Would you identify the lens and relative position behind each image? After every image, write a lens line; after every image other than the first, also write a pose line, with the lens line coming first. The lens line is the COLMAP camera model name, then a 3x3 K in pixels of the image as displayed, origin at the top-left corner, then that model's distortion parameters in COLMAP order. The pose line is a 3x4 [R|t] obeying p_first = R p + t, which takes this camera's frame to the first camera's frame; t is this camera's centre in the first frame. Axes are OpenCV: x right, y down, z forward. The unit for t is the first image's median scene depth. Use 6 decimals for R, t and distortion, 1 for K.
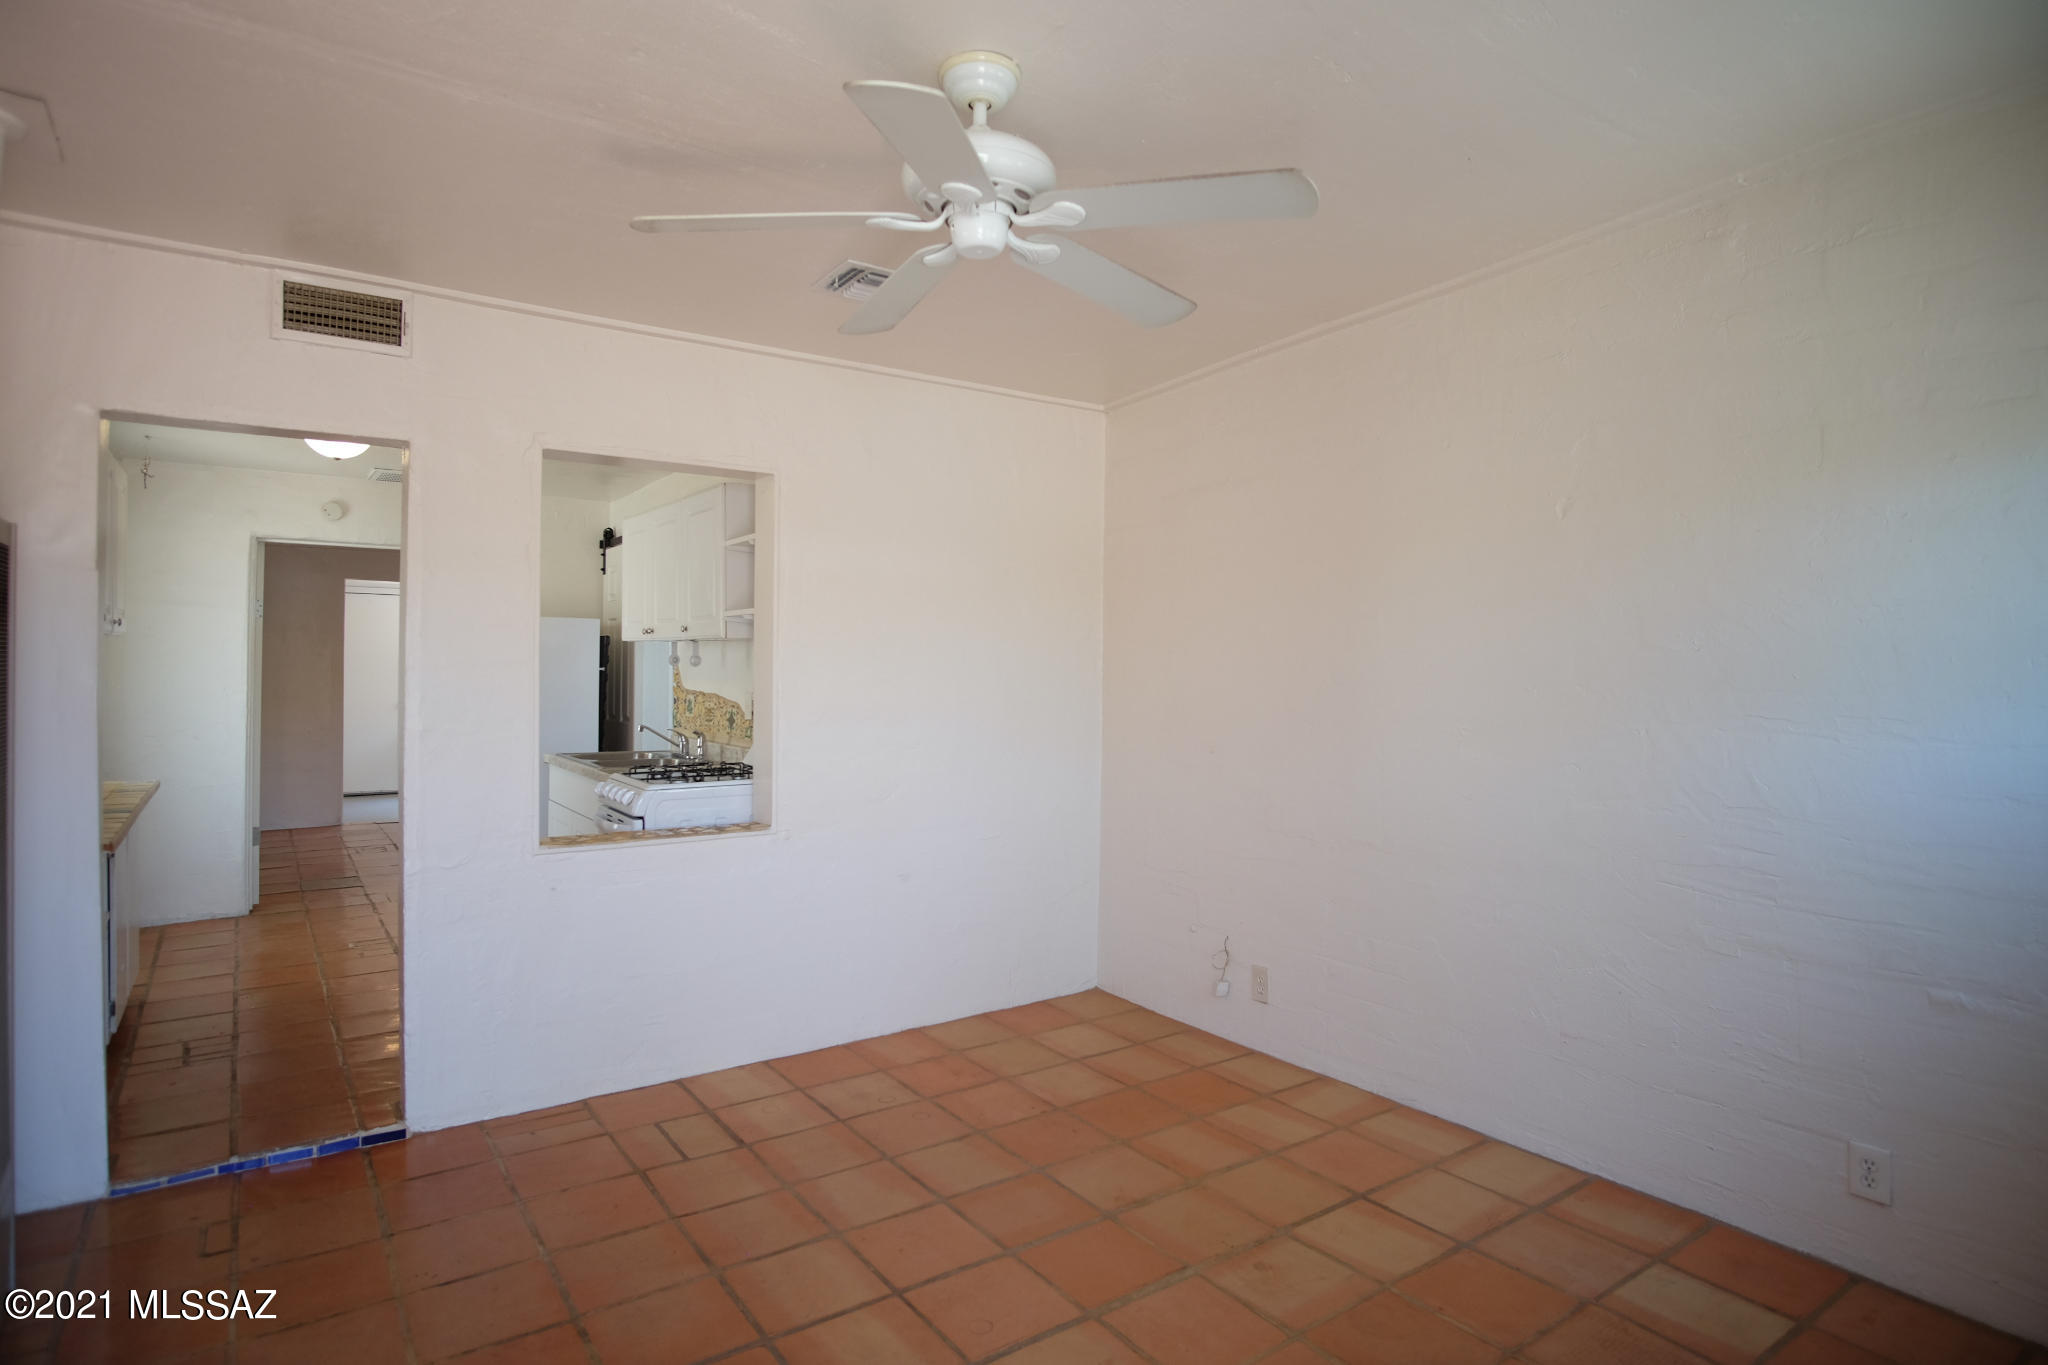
lens RADIAL K [[1096.8, 0, 1026.9], [0, 1096.8, 663.2], [0, 0, 1]] dist [-0.039573, 0.012952]
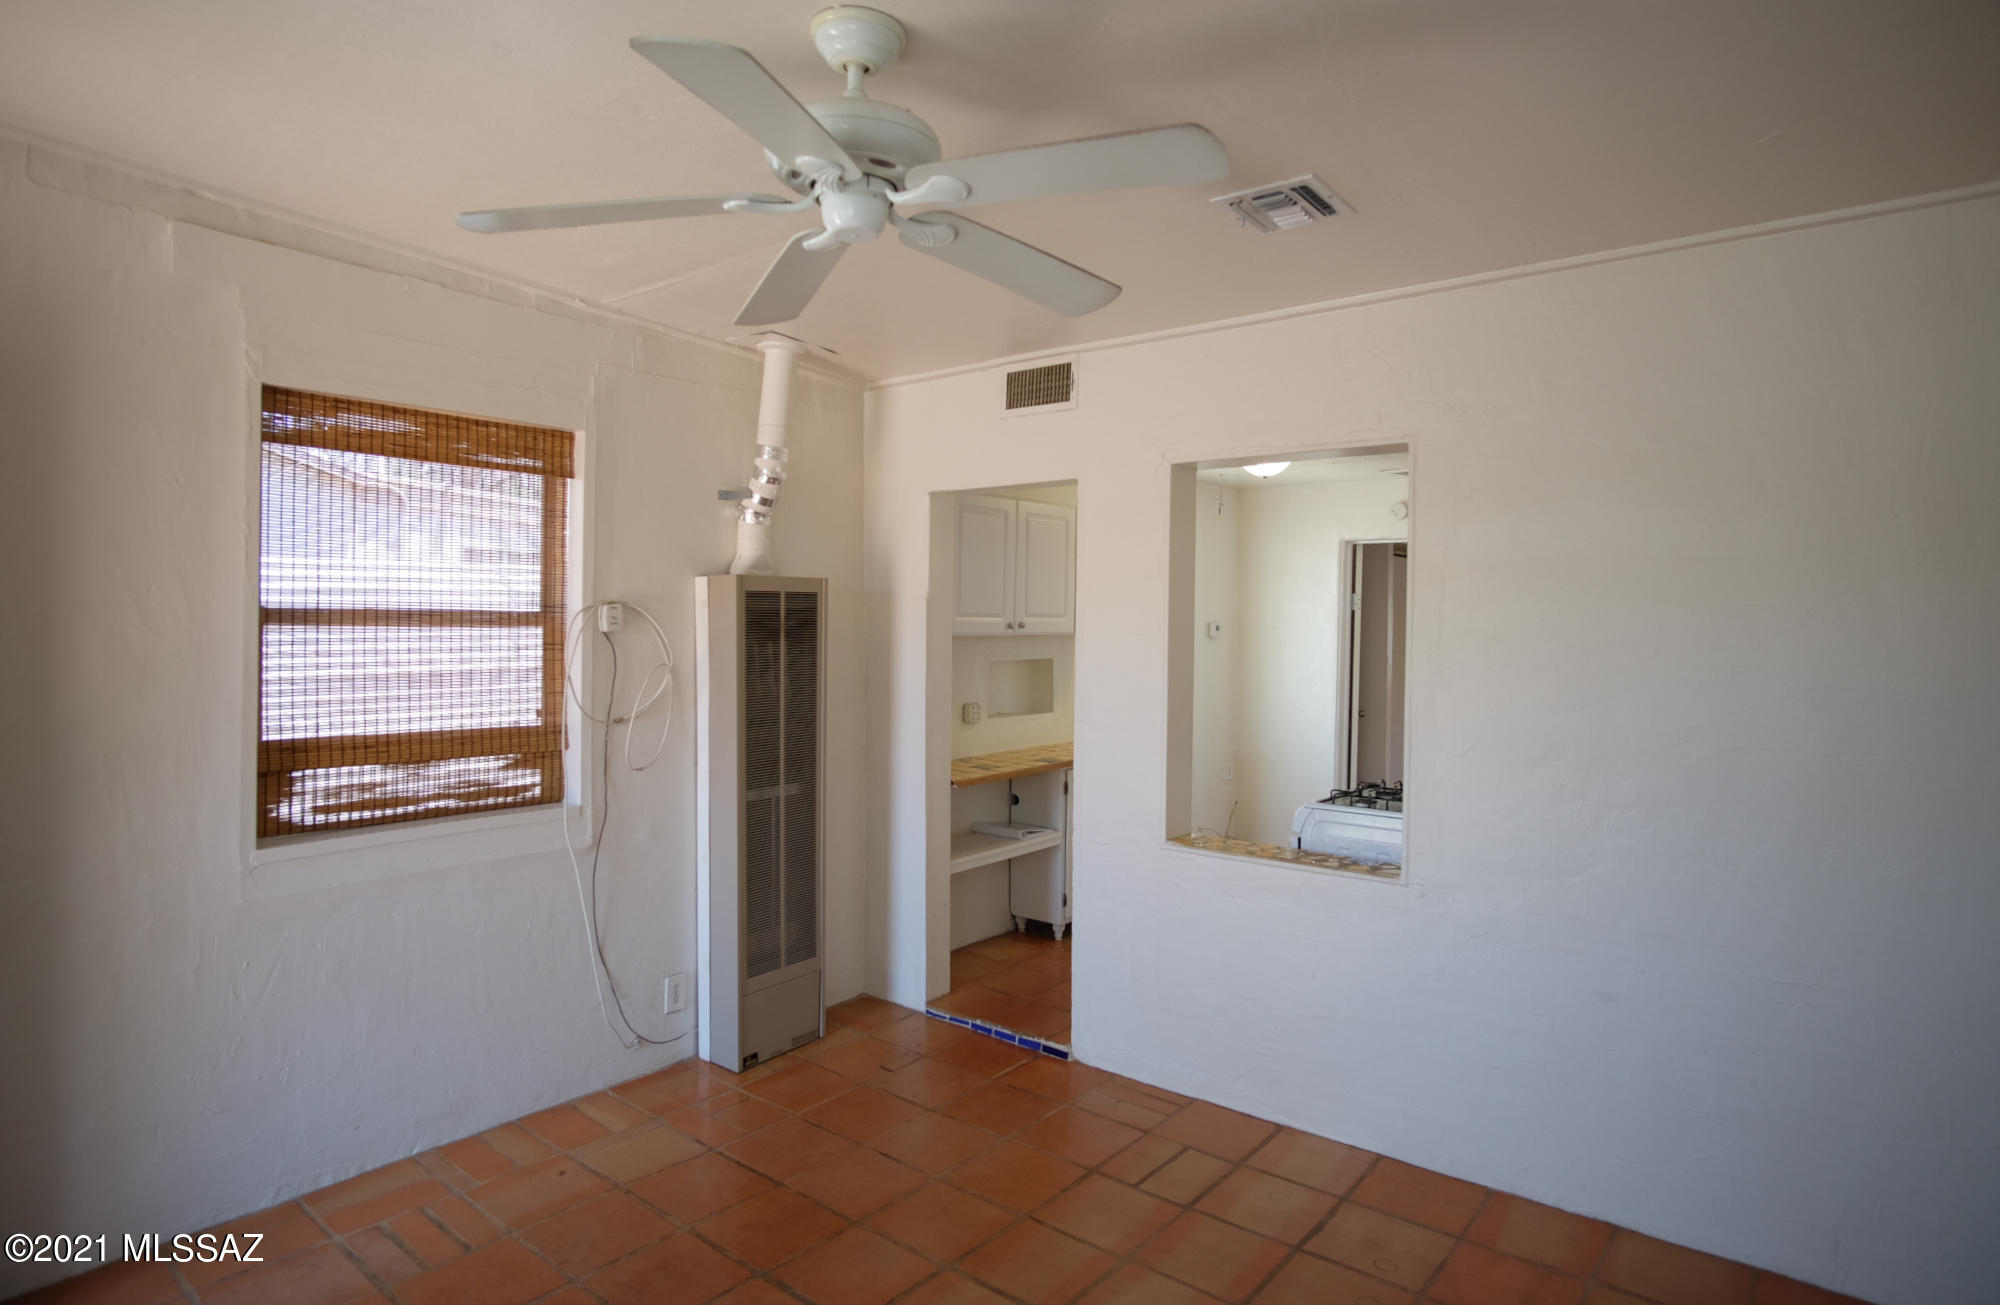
lens RADIAL K [[1087.4, 0, 1012.9], [0, 1087.4, 642.8], [0, 0, 1]] dist [-0.023549, -0.000007]
pose [[0.257845, 0.006992, -0.966161, 0.439011], [-0.004460, 0.999972, 0.006047, -0.023873], [0.966176, 0.002750, 0.257868, 0.484015]]
